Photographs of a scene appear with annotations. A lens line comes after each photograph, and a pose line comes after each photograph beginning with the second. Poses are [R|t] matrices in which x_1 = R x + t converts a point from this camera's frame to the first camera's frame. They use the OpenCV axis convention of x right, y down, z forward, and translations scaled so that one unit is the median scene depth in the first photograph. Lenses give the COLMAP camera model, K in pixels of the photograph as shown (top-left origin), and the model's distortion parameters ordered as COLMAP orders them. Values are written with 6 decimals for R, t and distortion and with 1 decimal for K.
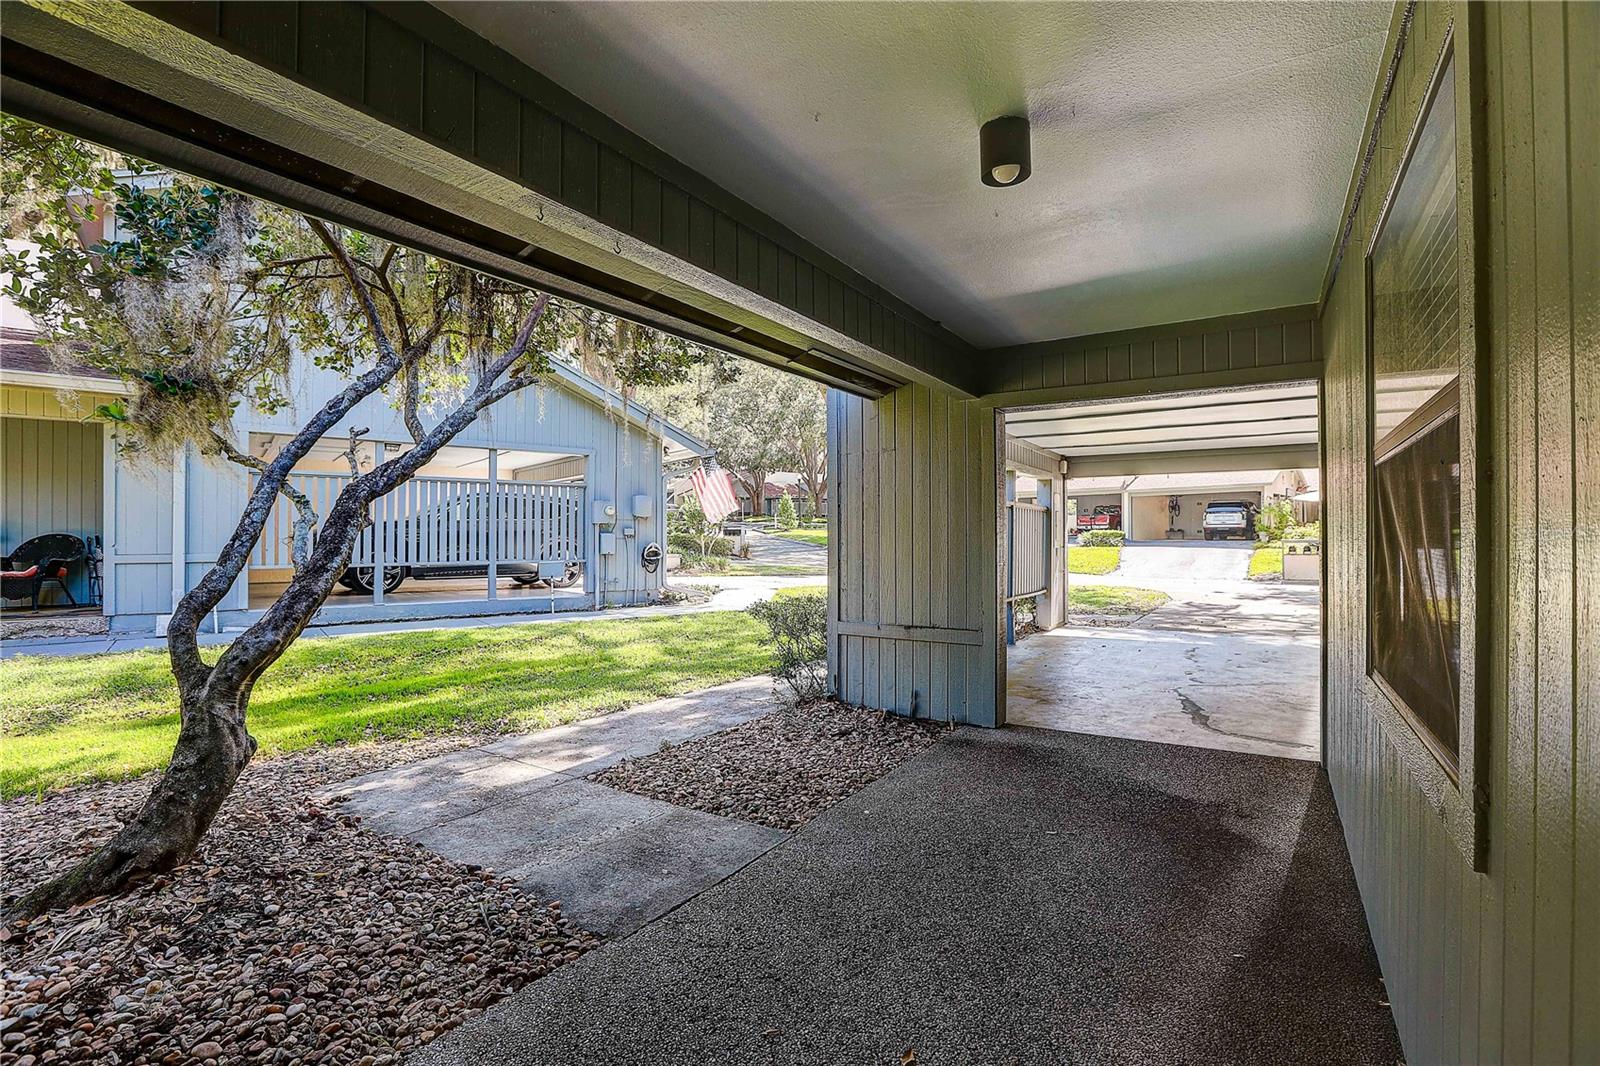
lens RADIAL K [[725.1, 0, 800.0], [0, 725.1, 533.0], [0, 0, 1]] dist [-0.064321, 0.028285]
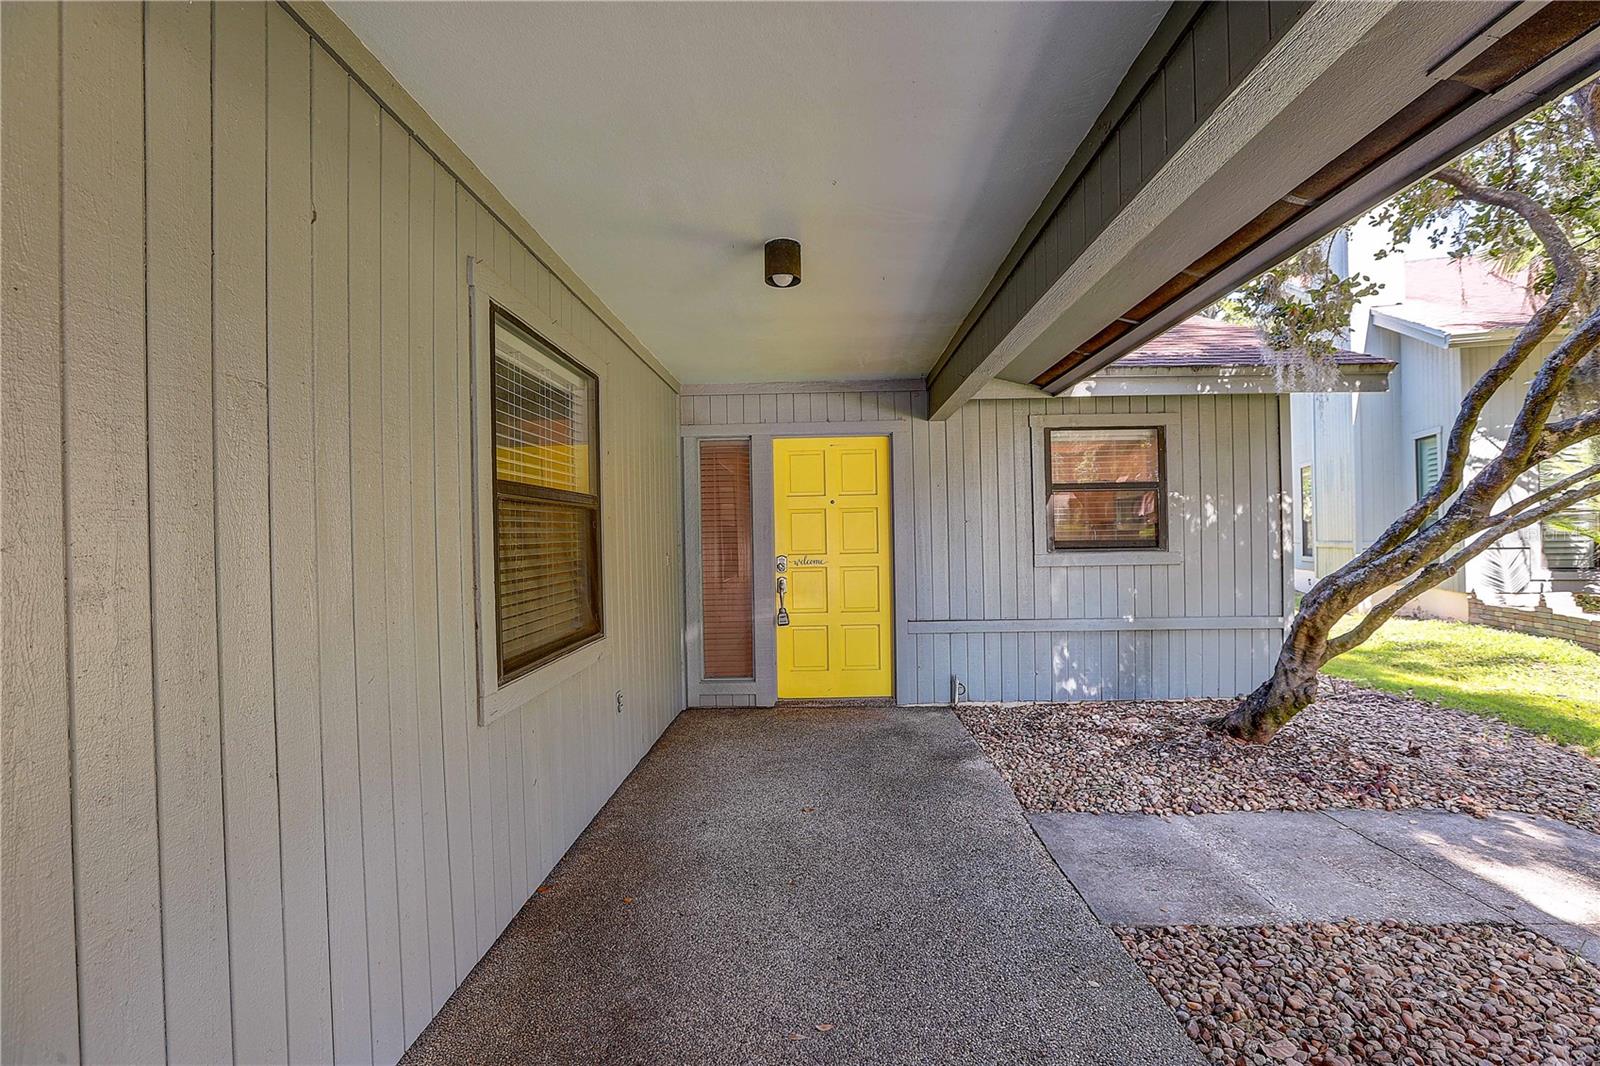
lens RADIAL K [[725.1, 0, 800.0], [0, 725.1, 533.0], [0, 0, 1]] dist [-0.064321, 0.028285]
pose [[-0.850188, 0.009771, -0.526389, 0.697469], [0.017499, 0.999800, -0.009705, -0.006077], [0.526188, -0.017463, -0.850189, 1.532708]]
